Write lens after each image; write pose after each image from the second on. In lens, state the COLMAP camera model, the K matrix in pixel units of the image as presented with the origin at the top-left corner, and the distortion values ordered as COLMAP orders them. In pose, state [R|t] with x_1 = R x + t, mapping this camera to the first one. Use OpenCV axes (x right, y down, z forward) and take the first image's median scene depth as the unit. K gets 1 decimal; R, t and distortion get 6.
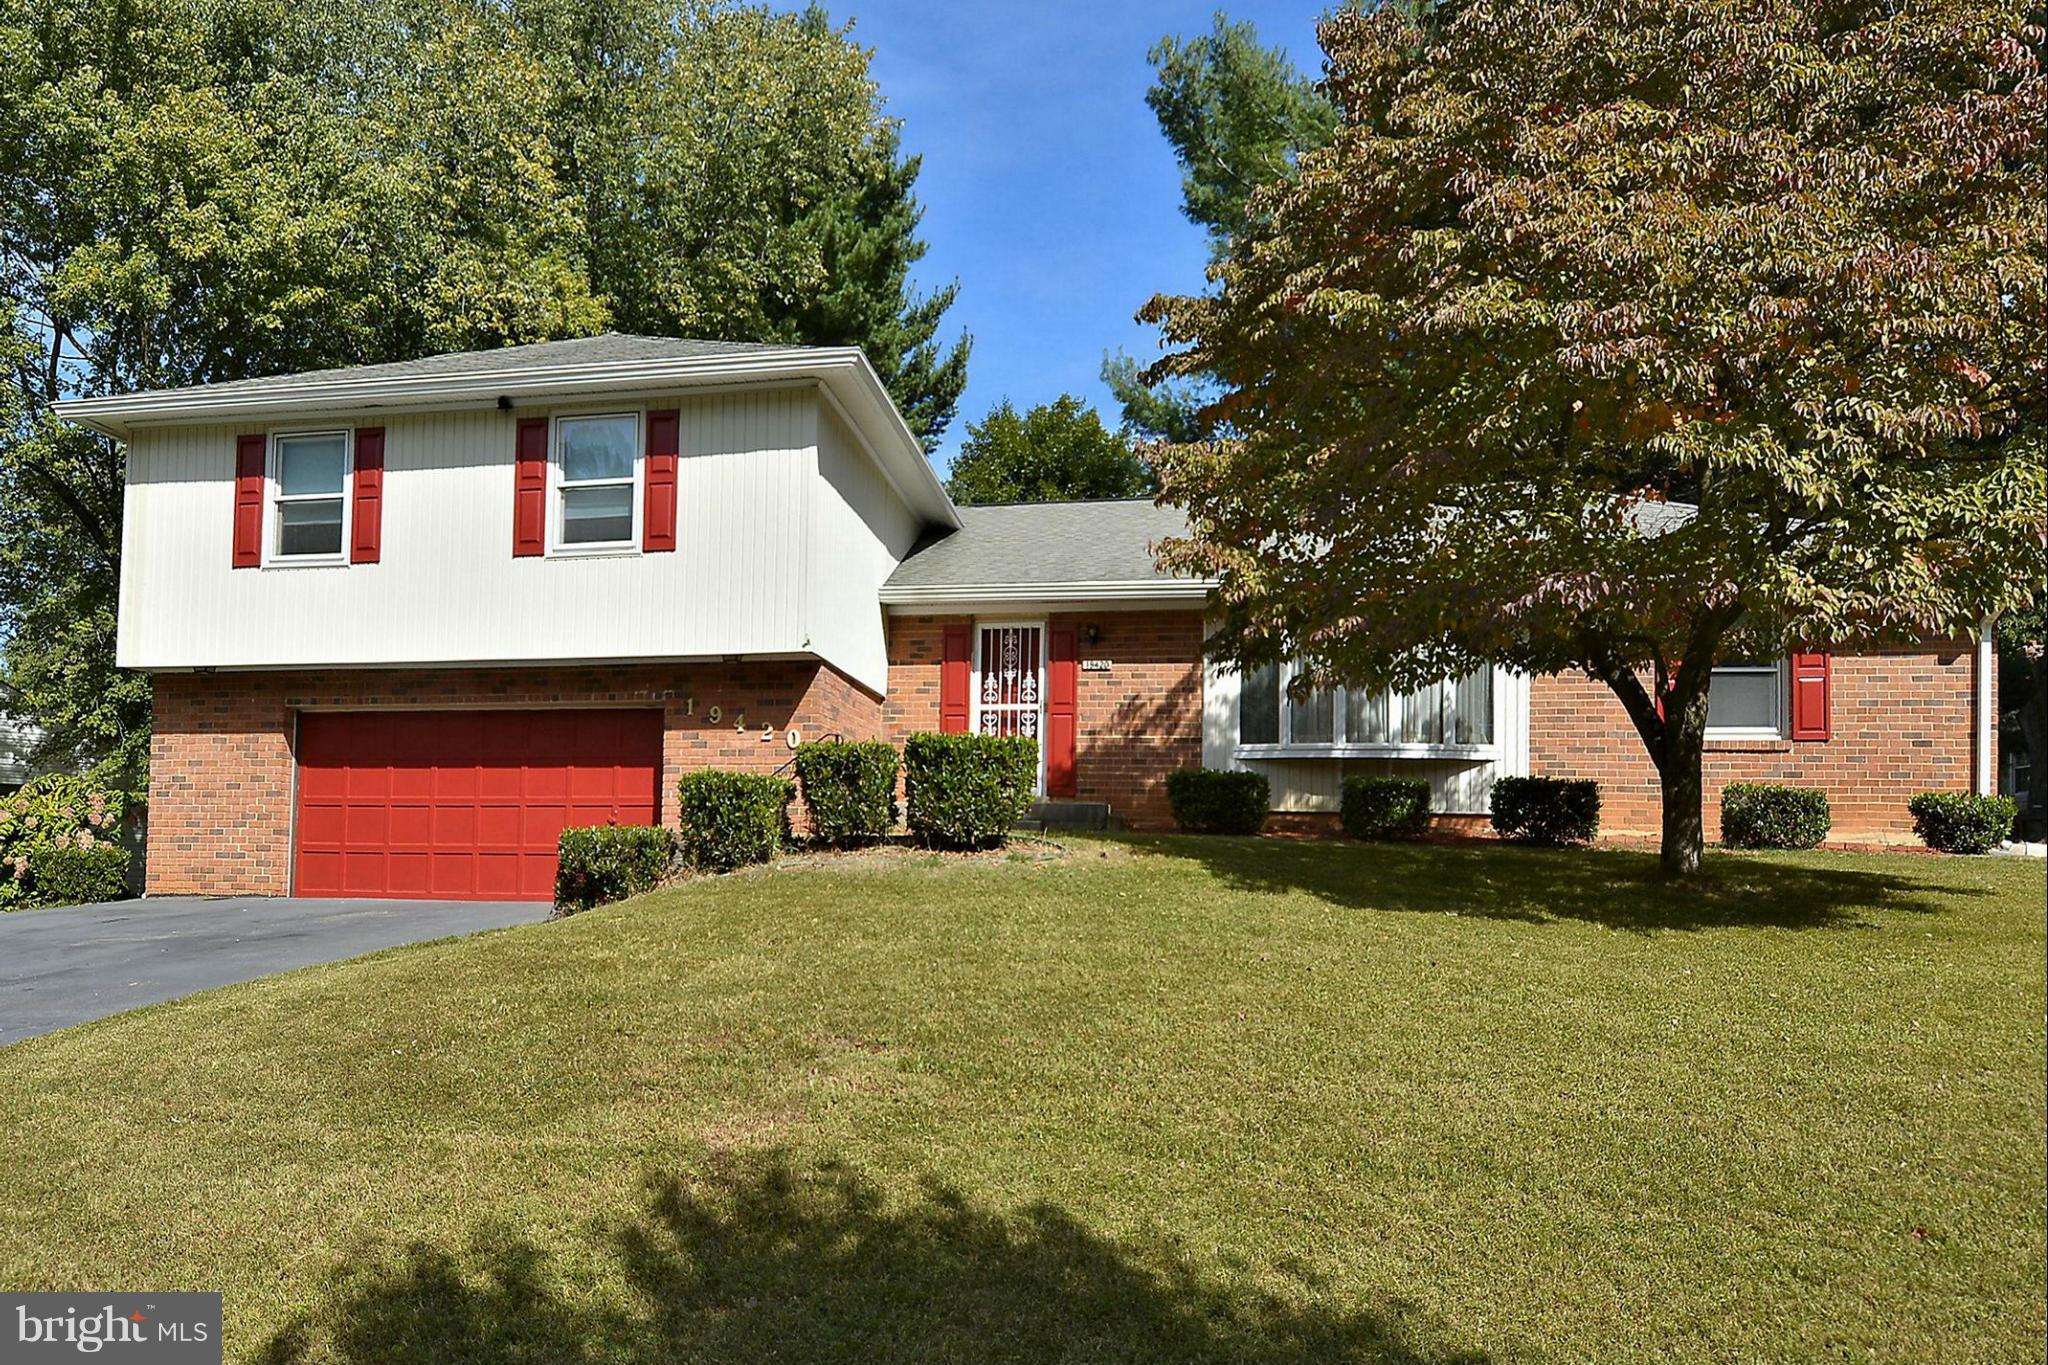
lens RADIAL K [[1057.4, 0, 1022.9], [0, 1057.4, 720.1], [0, 0, 1]] dist [0.147744, -0.047212]
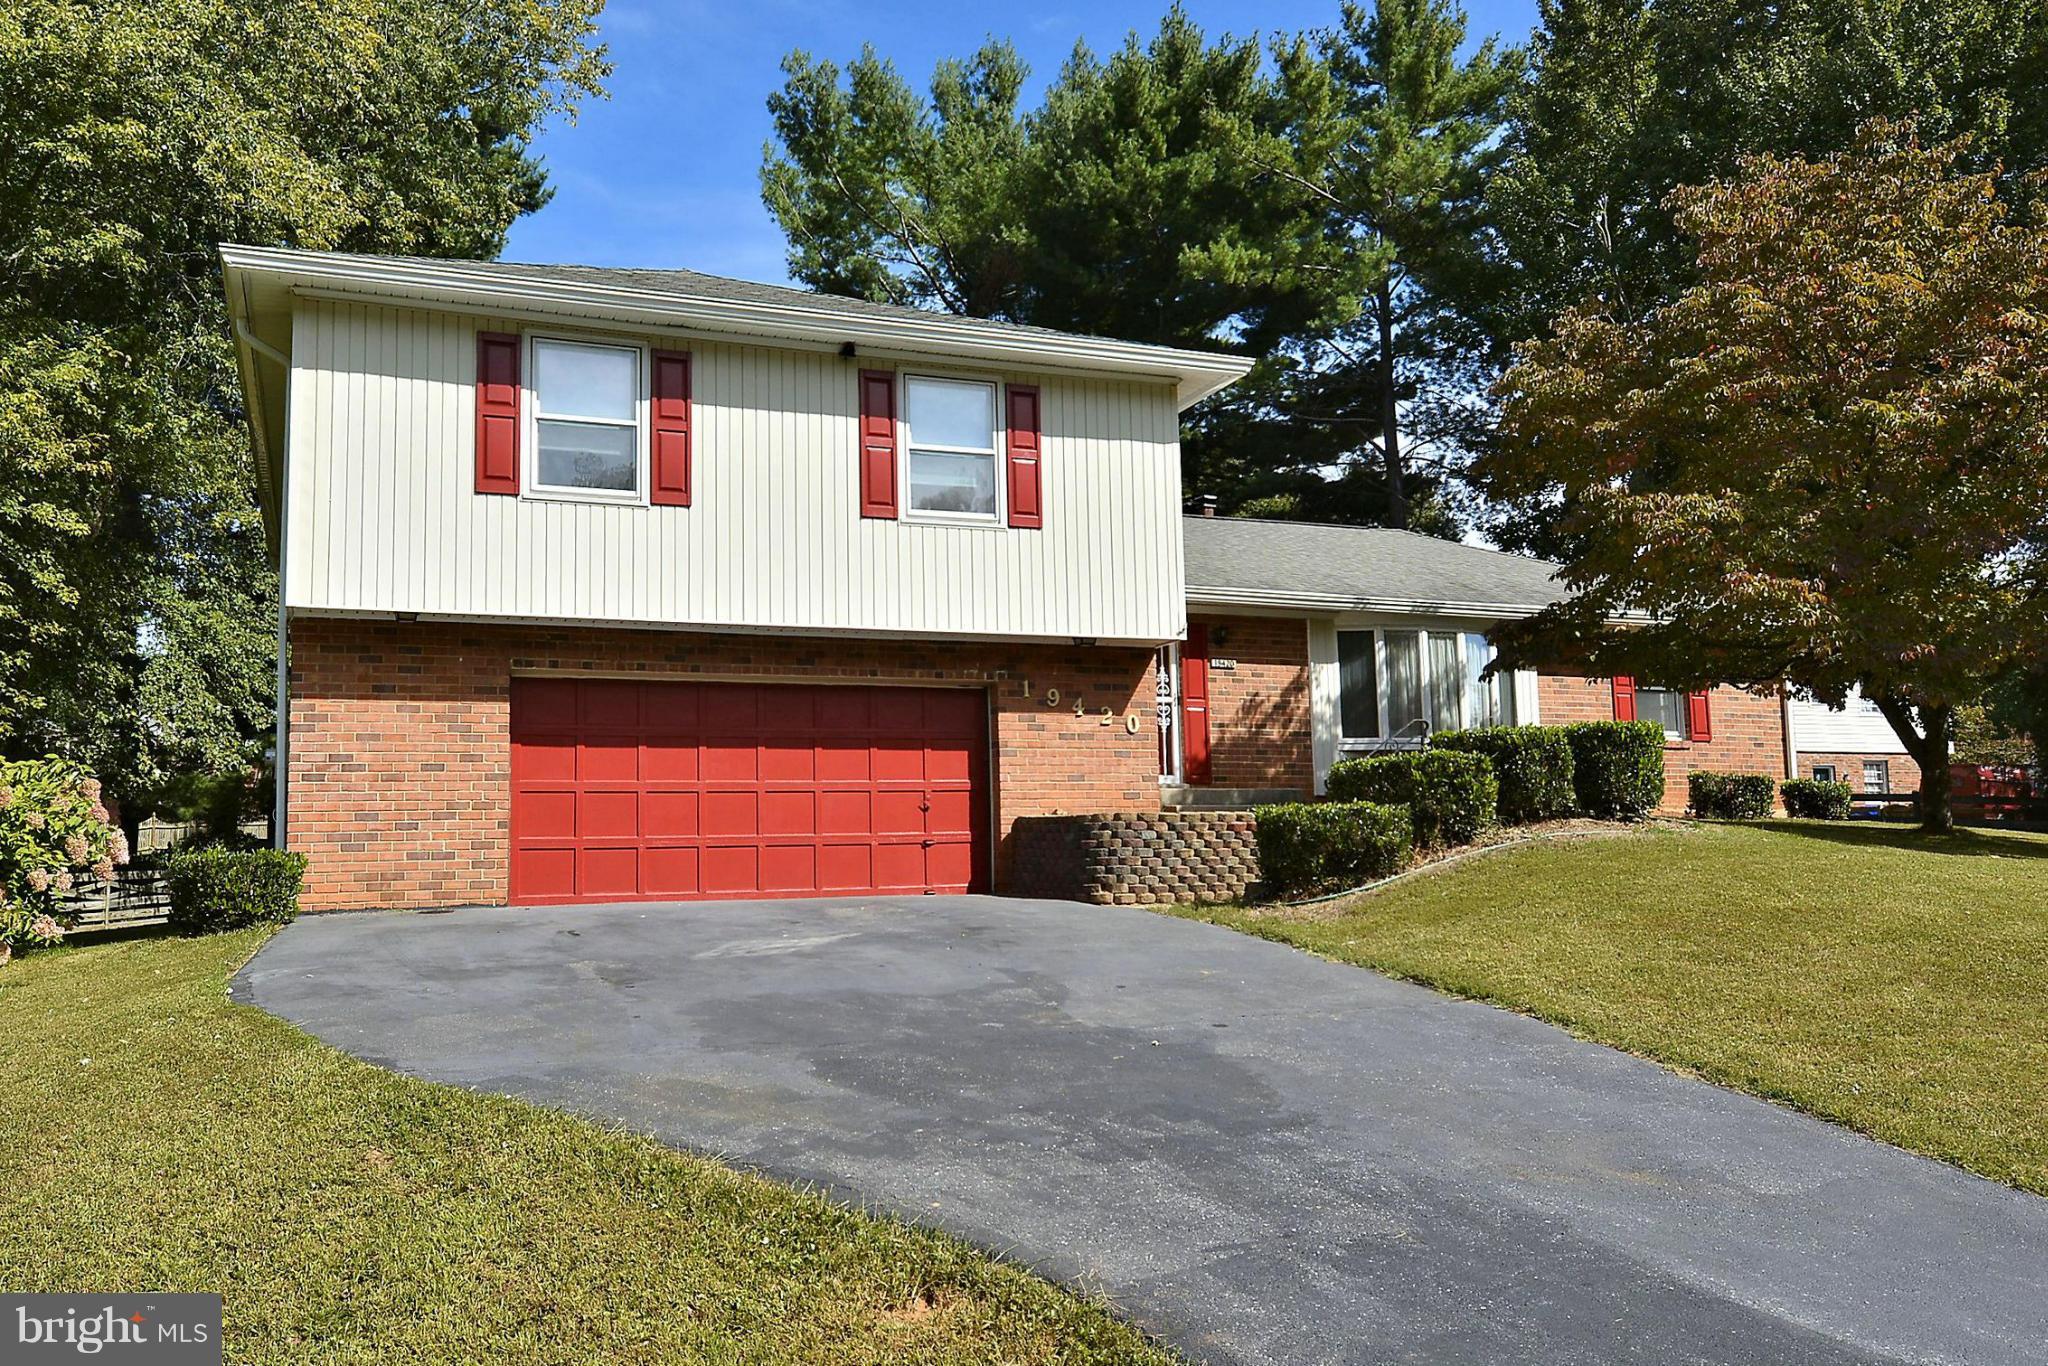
lens RADIAL K [[1077.9, 0, 1024.0], [0, 1077.9, 683.0], [0, 0, 1]] dist [0.064629, -0.051511]
pose [[0.881012, 0.041683, 0.471253, -0.701211], [-0.025409, 0.998842, -0.040847, 0.020486], [-0.472410, 0.024013, 0.881051, 0.130736]]
